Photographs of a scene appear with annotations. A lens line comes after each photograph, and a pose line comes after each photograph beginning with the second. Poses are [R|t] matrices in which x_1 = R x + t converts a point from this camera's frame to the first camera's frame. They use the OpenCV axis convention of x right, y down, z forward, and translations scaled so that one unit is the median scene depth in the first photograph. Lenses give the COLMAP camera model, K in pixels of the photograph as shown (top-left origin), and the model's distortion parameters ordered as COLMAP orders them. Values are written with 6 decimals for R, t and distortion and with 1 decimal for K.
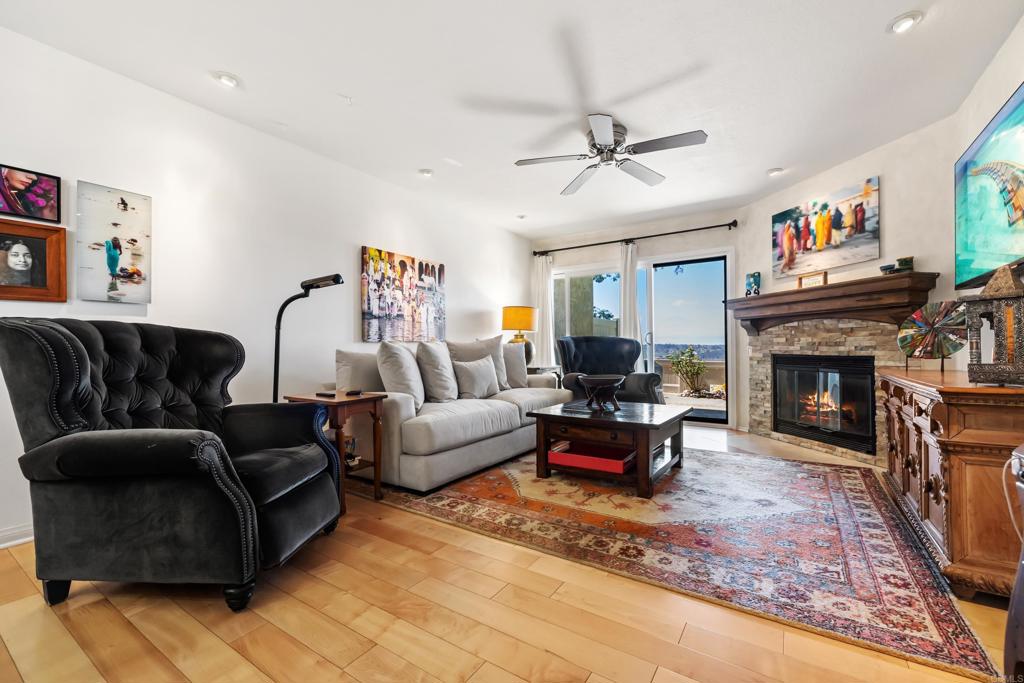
lens RADIAL K [[427.3, 0, 512.0], [0, 427.3, 341.5], [0, 0, 1]] dist [0.000804, -0.000007]
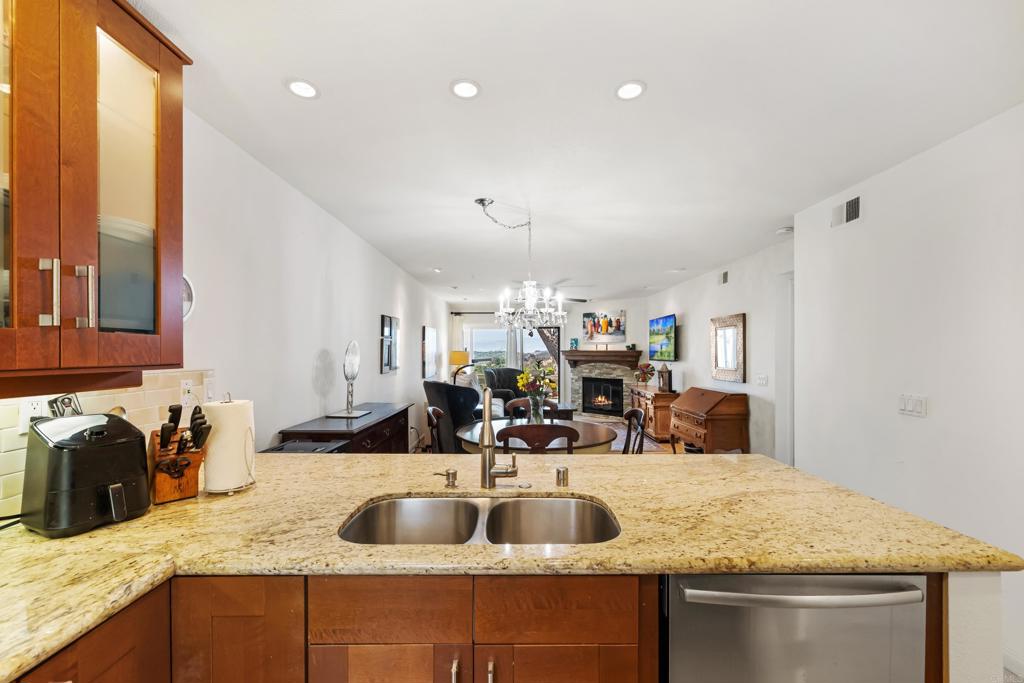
lens RADIAL K [[433.4, 0, 511.6], [0, 433.4, 348.4], [0, 0, 1]] dist [-0.000763, -0.000259]
pose [[0.834568, 0.008869, 0.550833, -1.081035], [-0.011568, 0.999932, 0.001427, -0.137399], [-0.550783, -0.007563, 0.834614, -0.762165]]
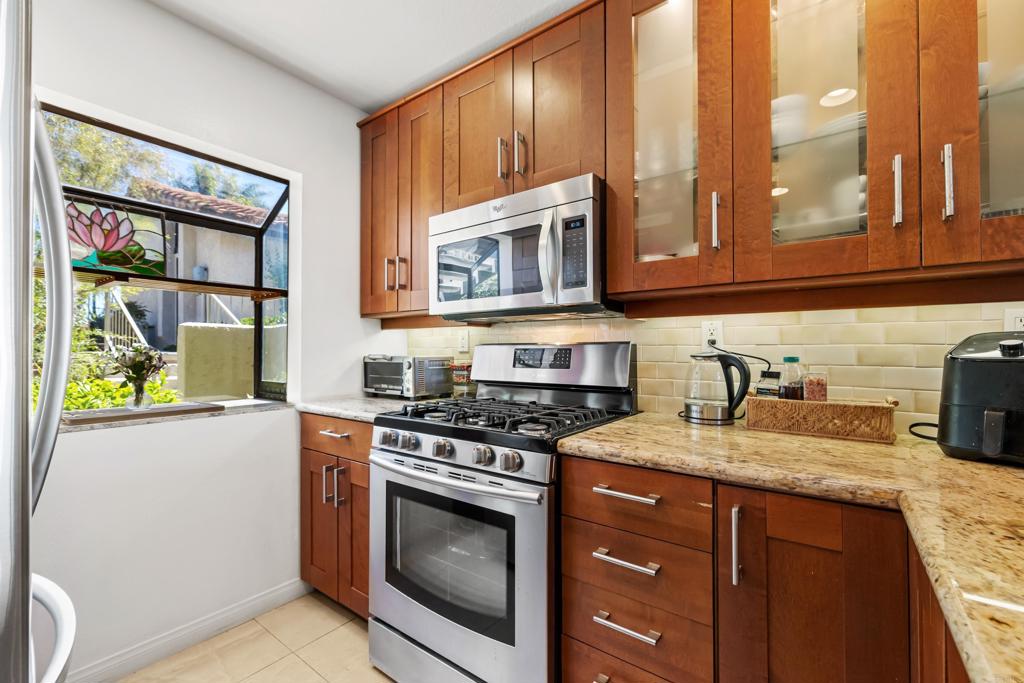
lens RADIAL K [[433.4, 0, 511.6], [0, 433.4, 348.4], [0, 0, 1]] dist [-0.000763, -0.000259]
pose [[-0.071719, -0.003630, -0.997418, -0.878322], [0.016668, 0.999849, -0.004837, -0.070269], [0.997286, -0.016972, -0.071648, -0.586834]]
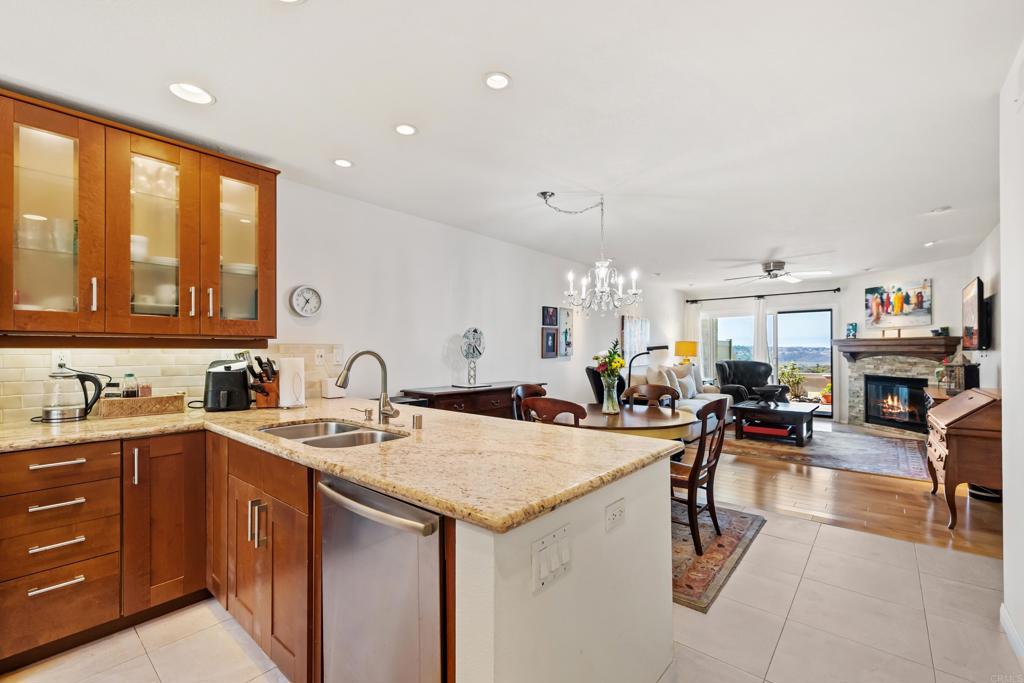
lens RADIAL K [[439.1, 0, 511.2], [0, 439.1, 345.5], [0, 0, 1]] dist [0.001275, 0.000216]
pose [[0.992535, 0.001116, -0.121953, -0.611615], [-0.000360, 0.999981, 0.006218, -0.107685], [0.121958, -0.006128, 0.992516, -0.962792]]
